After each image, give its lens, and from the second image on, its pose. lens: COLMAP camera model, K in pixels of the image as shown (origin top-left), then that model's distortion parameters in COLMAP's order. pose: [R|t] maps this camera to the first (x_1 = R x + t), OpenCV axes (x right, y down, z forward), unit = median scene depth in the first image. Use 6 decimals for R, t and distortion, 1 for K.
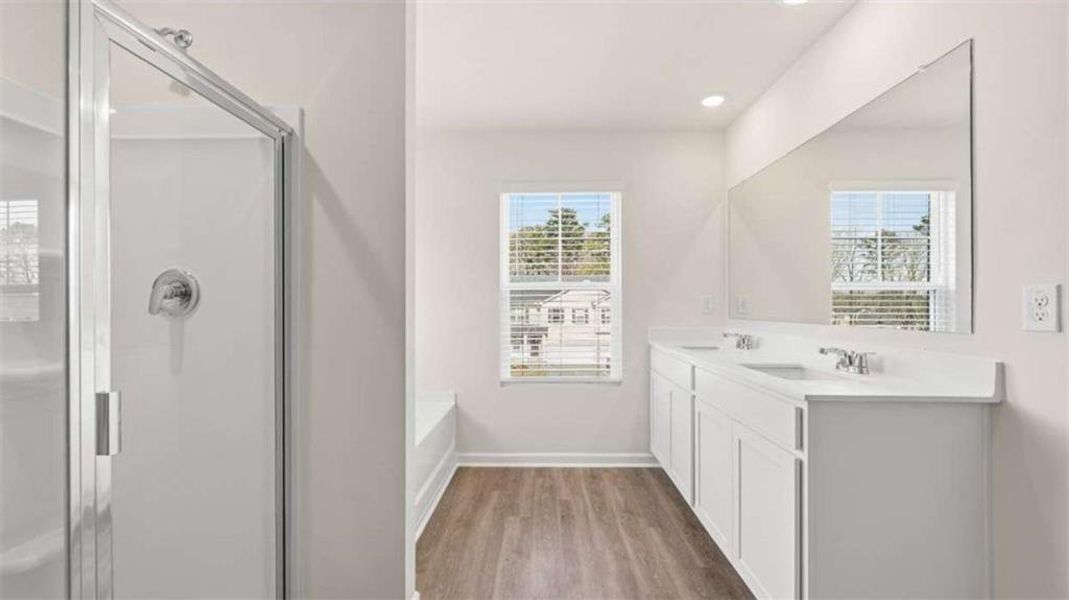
lens RADIAL K [[423.4, 0, 531.3], [0, 423.4, 301.3], [0, 0, 1]] dist [0.000715, 0.000047]
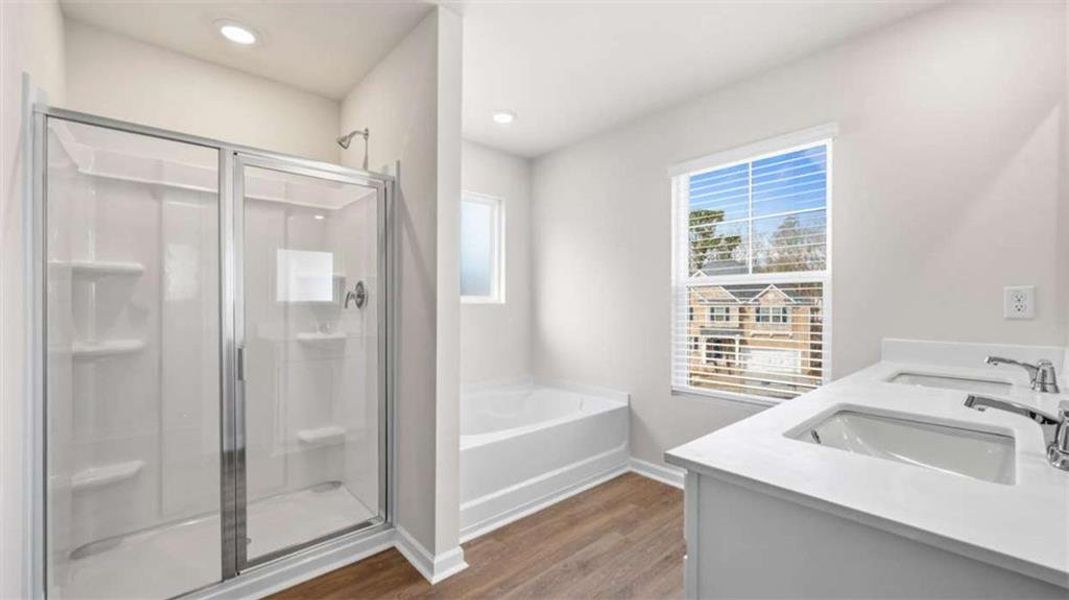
lens RADIAL K [[423.4, 0, 531.3], [0, 423.4, 305.3], [0, 0, 1]] dist [0.000715, 0.000047]
pose [[0.682808, 0.005590, -0.730577, 0.441021], [0.009723, 0.999813, 0.016738, -0.005042], [0.730534, -0.018532, 0.682625, 0.214352]]
